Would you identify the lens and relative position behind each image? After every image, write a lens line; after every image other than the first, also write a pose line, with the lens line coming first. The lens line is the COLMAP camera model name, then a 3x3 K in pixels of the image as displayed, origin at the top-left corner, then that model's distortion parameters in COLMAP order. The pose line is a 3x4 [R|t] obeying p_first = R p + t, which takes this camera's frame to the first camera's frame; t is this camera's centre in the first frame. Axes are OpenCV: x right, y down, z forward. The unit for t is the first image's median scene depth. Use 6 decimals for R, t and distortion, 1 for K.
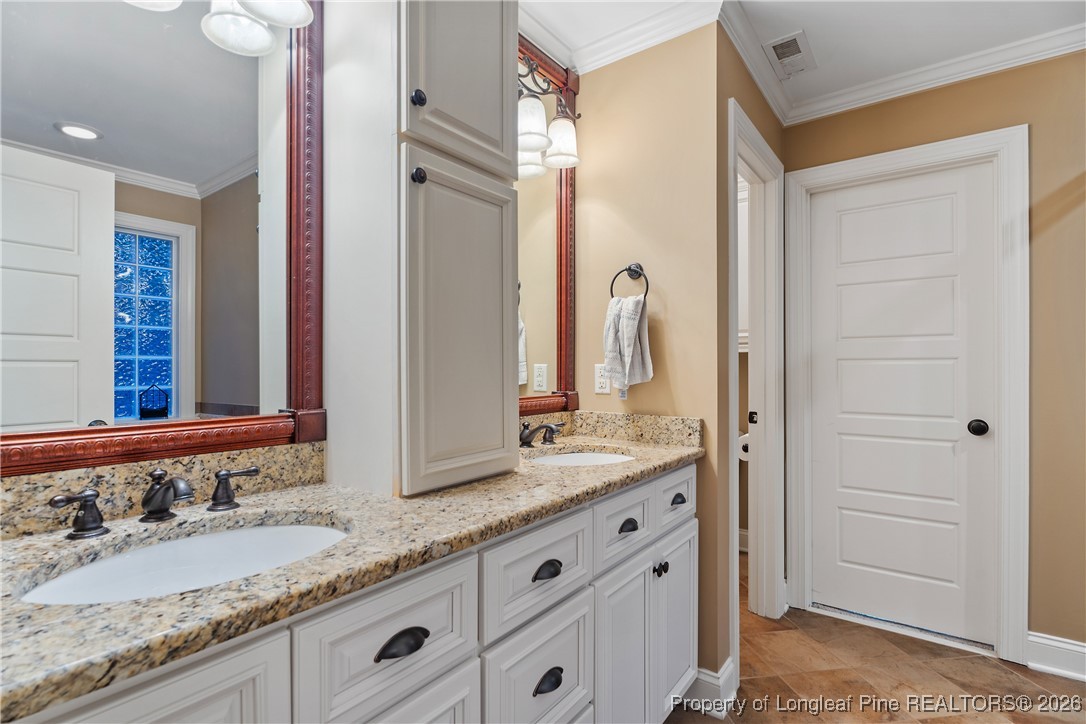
lens RADIAL K [[526.4, 0, 544.6], [0, 526.4, 363.7], [0, 0, 1]] dist [0.001033, -0.000078]
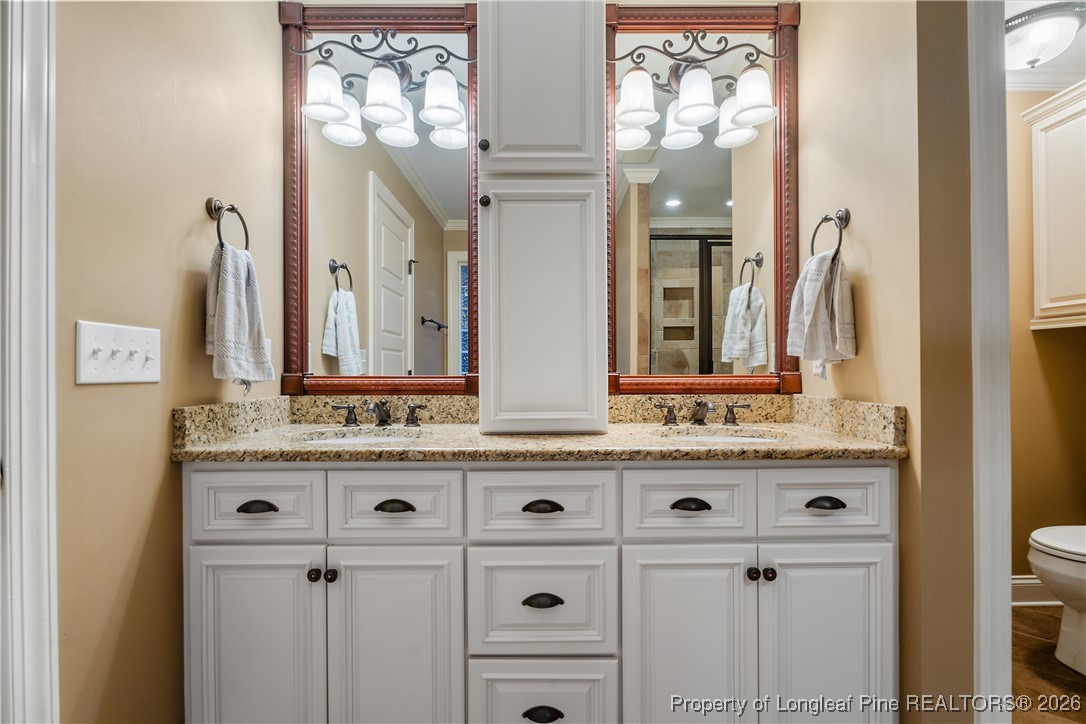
lens RADIAL K [[526.4, 0, 544.6], [0, 526.4, 363.7], [0, 0, 1]] dist [0.001033, -0.000078]
pose [[0.597196, -0.006622, -0.802068, 0.906128], [0.007914, 0.999966, -0.002363, 0.068343], [0.802057, -0.004936, 0.597228, 0.282572]]
